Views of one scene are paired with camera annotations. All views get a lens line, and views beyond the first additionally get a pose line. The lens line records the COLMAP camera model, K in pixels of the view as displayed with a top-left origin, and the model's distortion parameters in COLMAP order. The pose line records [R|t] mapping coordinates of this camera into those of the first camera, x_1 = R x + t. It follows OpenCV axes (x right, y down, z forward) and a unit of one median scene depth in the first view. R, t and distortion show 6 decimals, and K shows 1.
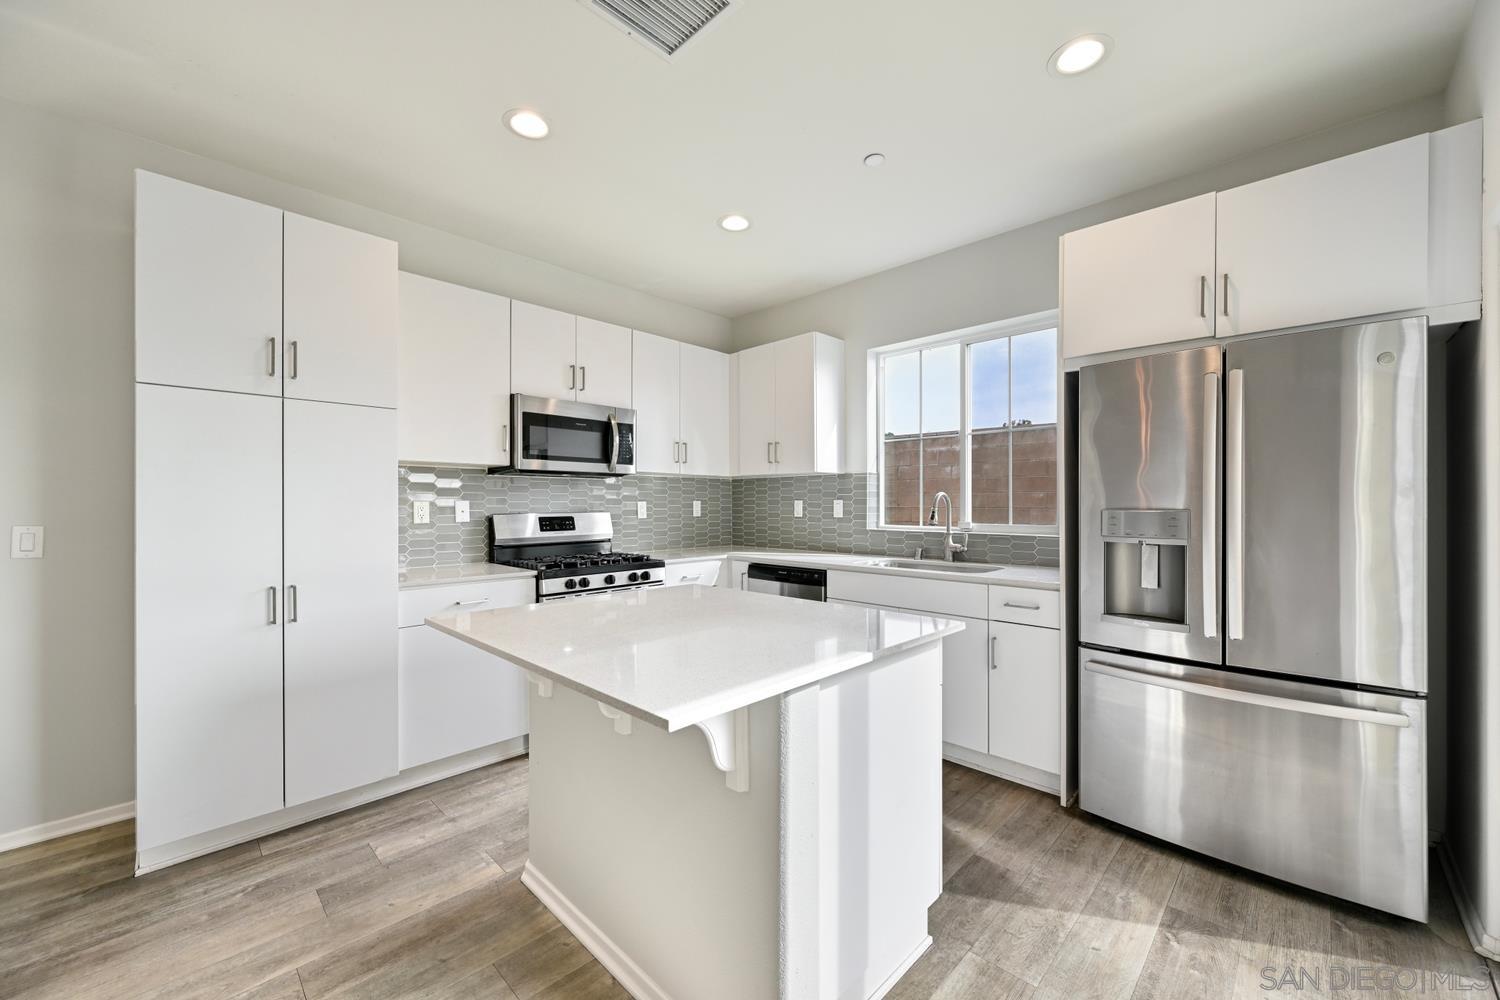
lens RADIAL K [[585.6, 0, 757.7], [0, 585.6, 505.7], [0, 0, 1]] dist [-0.003312, 0.000818]
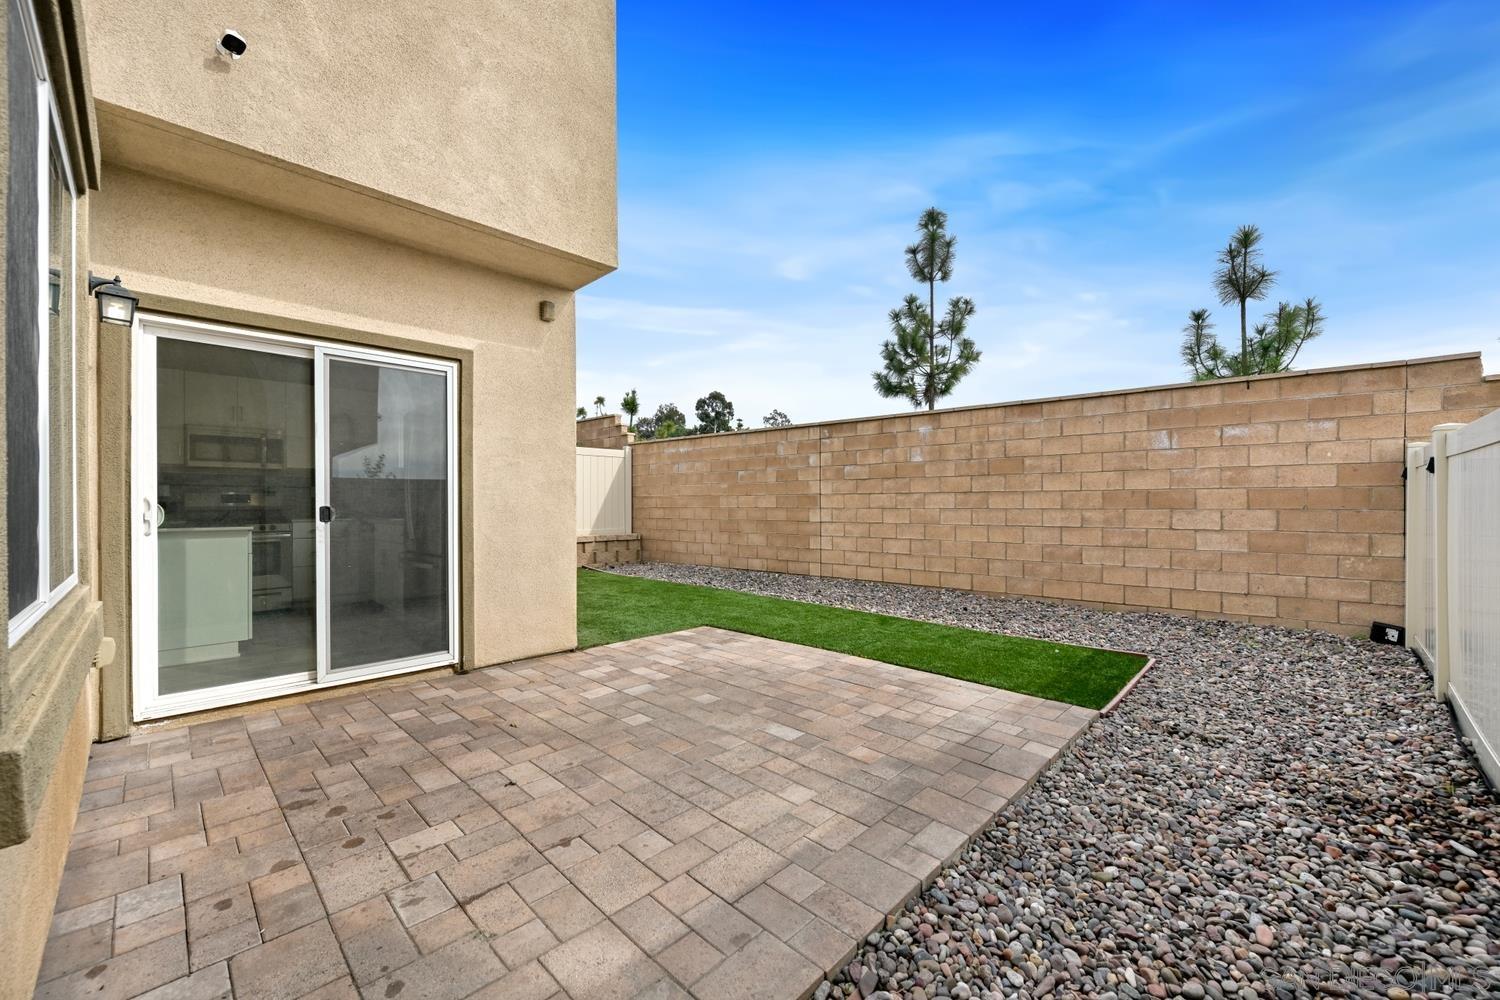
lens RADIAL K [[585.6, 0, 757.7], [0, 585.6, 507.4], [0, 0, 1]] dist [-0.003312, 0.000818]
pose [[0.999994, -0.003460, 0.000952, 1.138455], [0.003455, 0.999984, 0.004429, 0.052490], [-0.000967, -0.004426, 0.999990, -0.672878]]
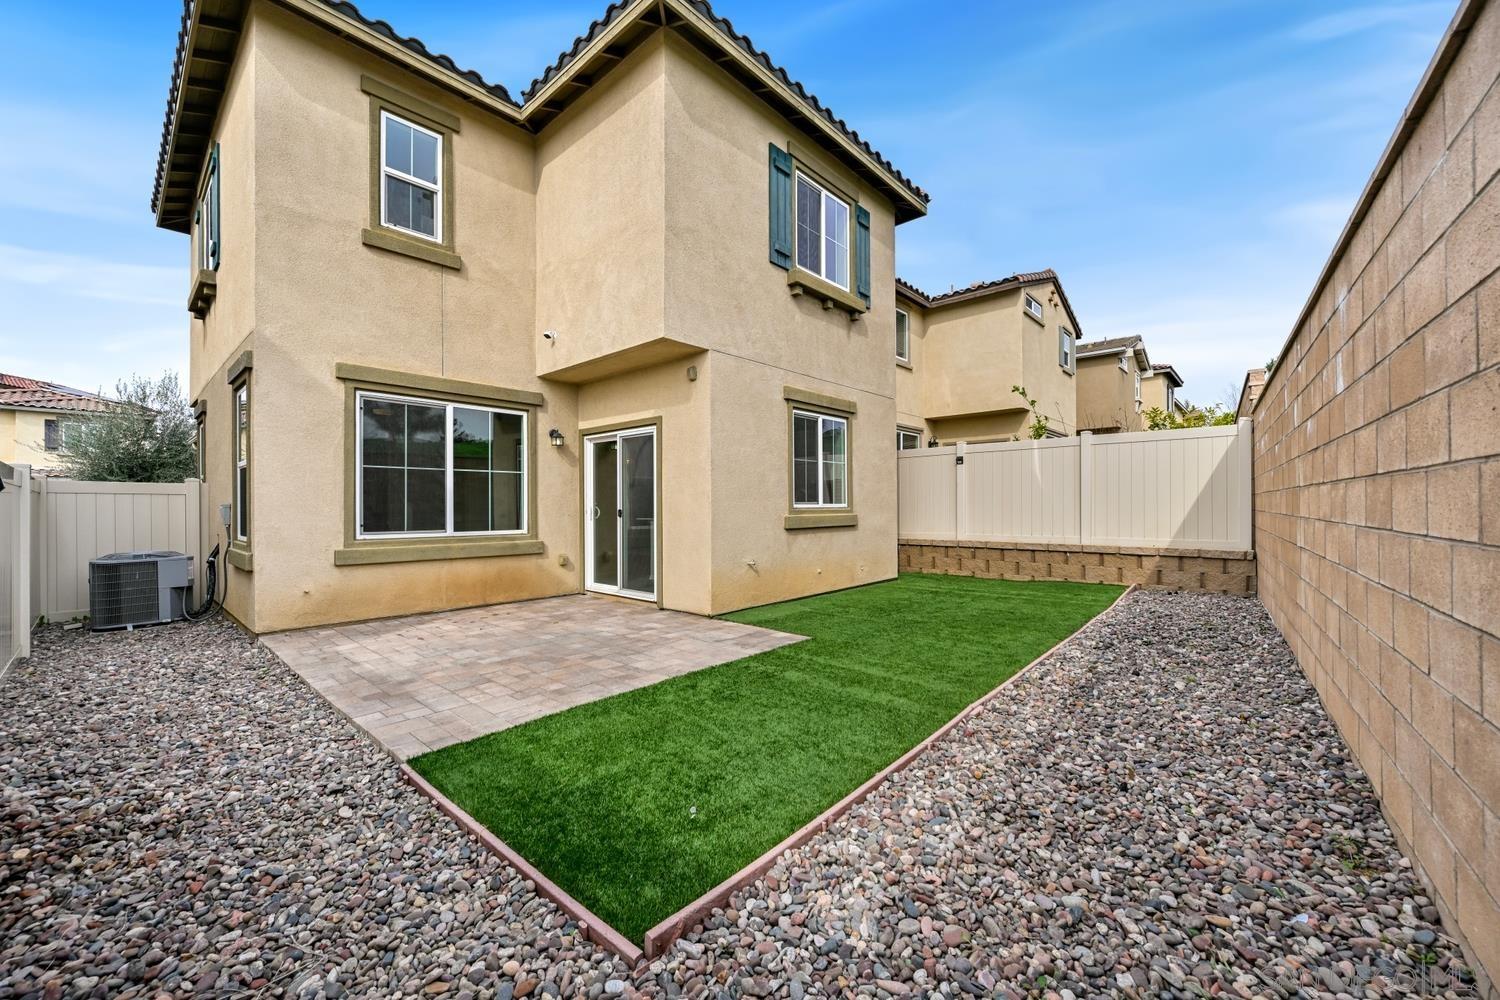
lens RADIAL K [[585.6, 0, 752.8], [0, 585.6, 501.8], [0, 0, 1]] dist [-0.003312, 0.000818]
pose [[0.038244, -0.007836, -0.999238, 2.443537], [0.004157, 0.999962, -0.007683, 0.043784], [0.999260, -0.003860, 0.038275, 0.652068]]
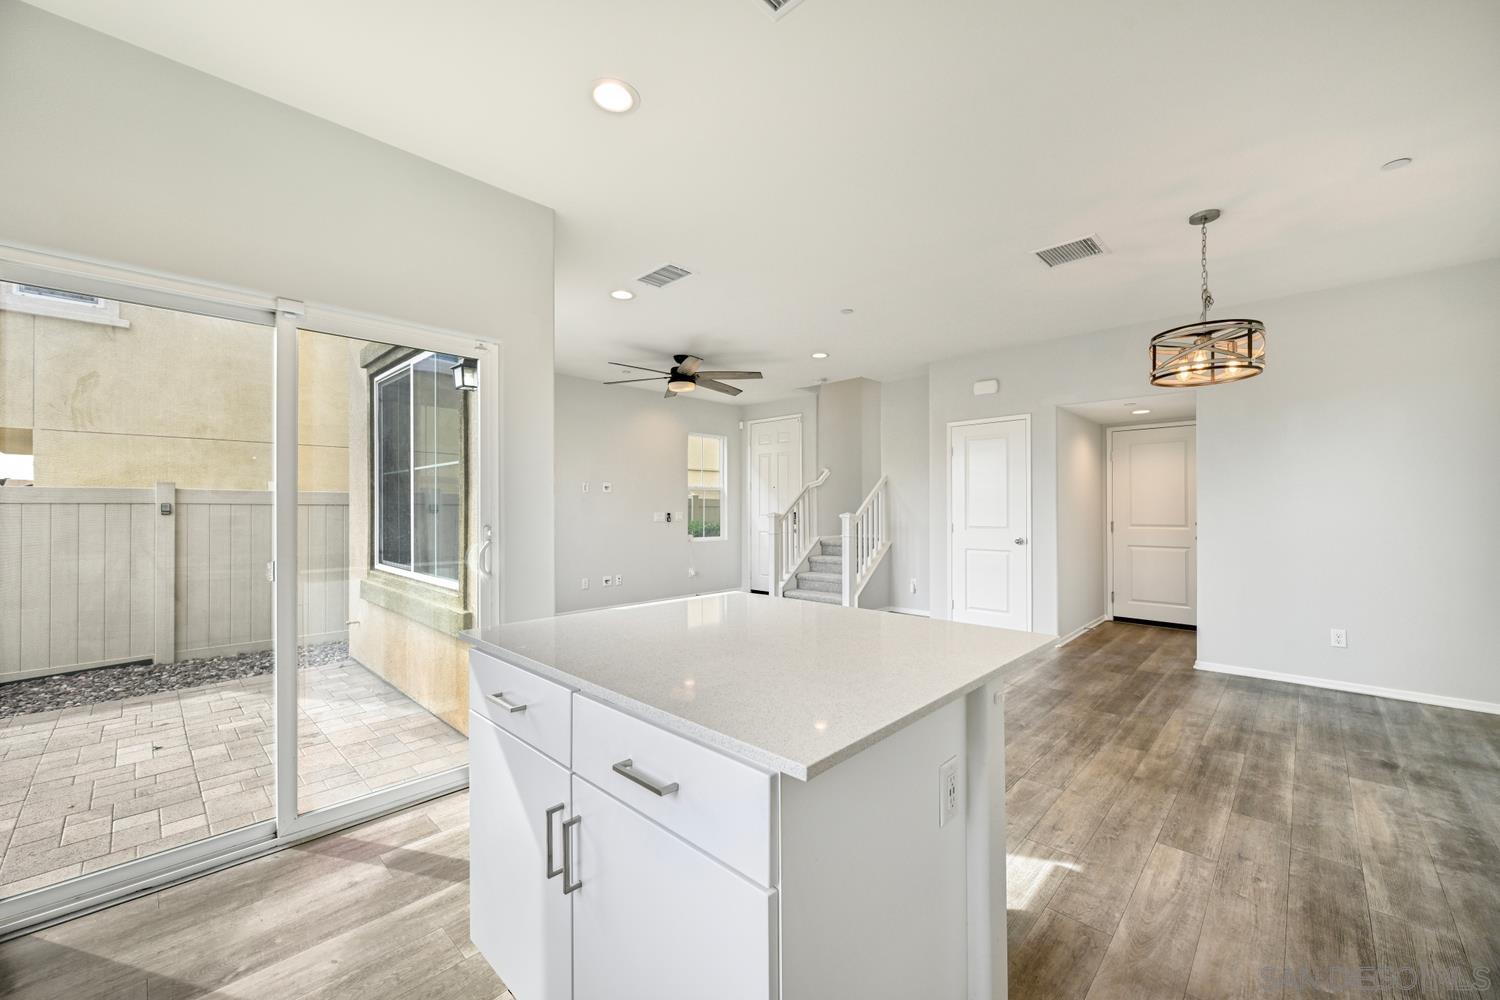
lens RADIAL K [[585.6, 0, 757.2], [0, 585.6, 505.1], [0, 0, 1]] dist [-0.003312, 0.000818]
pose [[-0.999918, 0.003793, -0.012207, -0.054868], [0.003833, 0.999987, -0.003291, -0.000417], [0.012194, -0.003338, -0.999920, 0.899217]]
